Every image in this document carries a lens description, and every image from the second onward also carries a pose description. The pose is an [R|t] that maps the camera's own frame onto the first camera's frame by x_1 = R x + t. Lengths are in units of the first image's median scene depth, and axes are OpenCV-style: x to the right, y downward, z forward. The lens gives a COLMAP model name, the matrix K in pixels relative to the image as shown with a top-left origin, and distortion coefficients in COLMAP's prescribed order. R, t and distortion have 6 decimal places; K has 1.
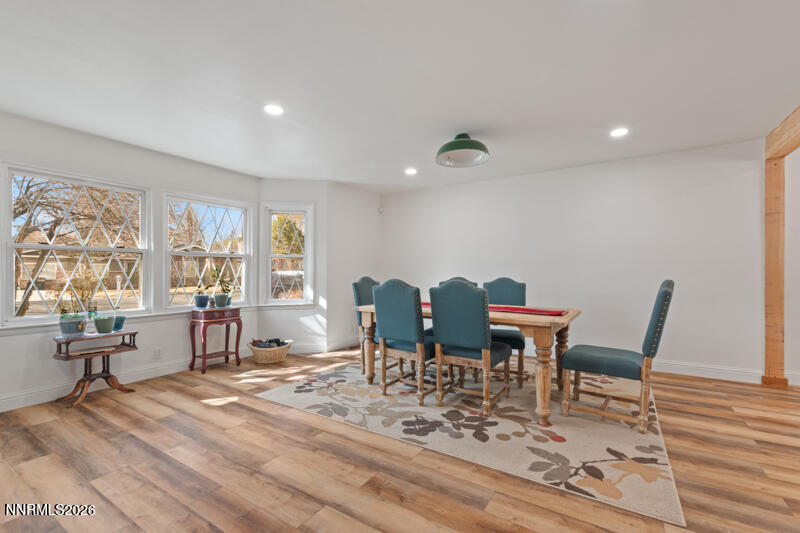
lens RADIAL K [[348.4, 0, 400.6], [0, 348.4, 268.6], [0, 0, 1]] dist [-0.001381, -0.001293]
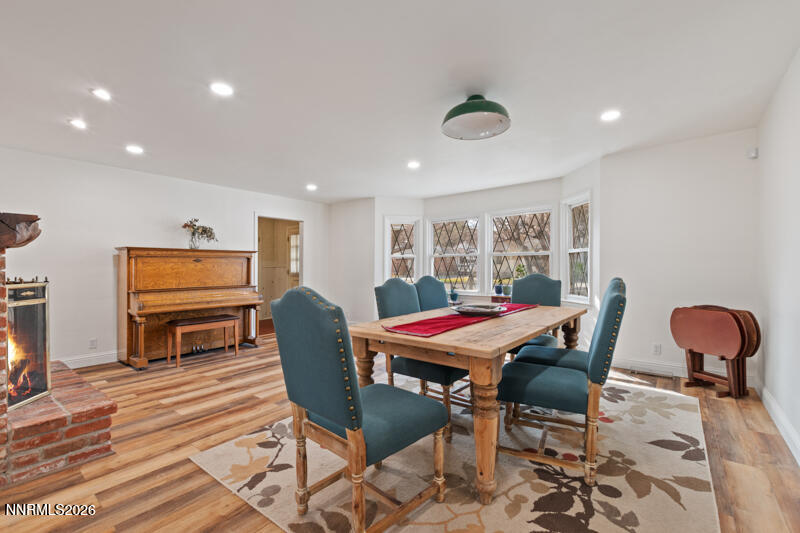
lens RADIAL K [[348.4, 0, 406.6], [0, 348.4, 267.2], [0, 0, 1]] dist [-0.001381, -0.001293]
pose [[-0.086300, 0.003042, -0.996265, 1.226957], [0.012260, 0.999923, 0.001991, -0.002062], [0.996194, -0.012043, -0.086331, 1.151460]]
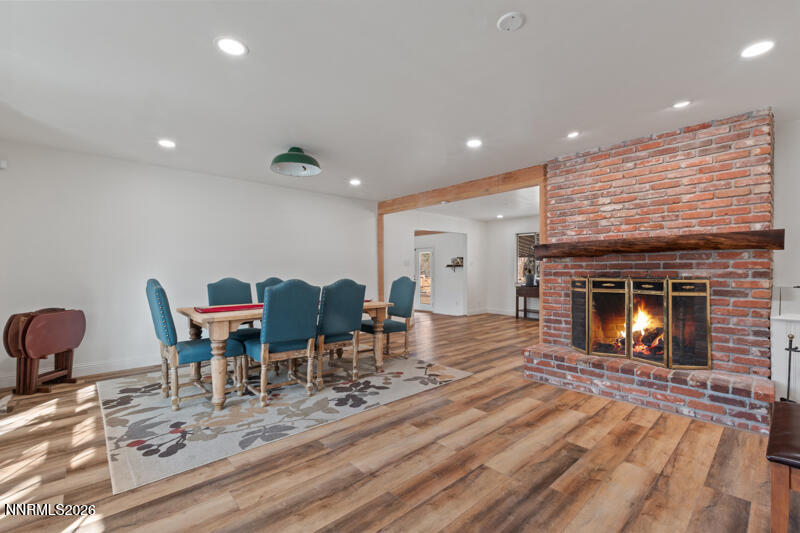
lens RADIAL K [[348.4, 0, 402.8], [0, 348.4, 267.1], [0, 0, 1]] dist [-0.001381, -0.001293]
pose [[0.256154, 0.014678, 0.966525, -1.007837], [-0.005089, 0.999891, -0.013836, 0.007817], [-0.966623, -0.001374, 0.256201, 0.494660]]
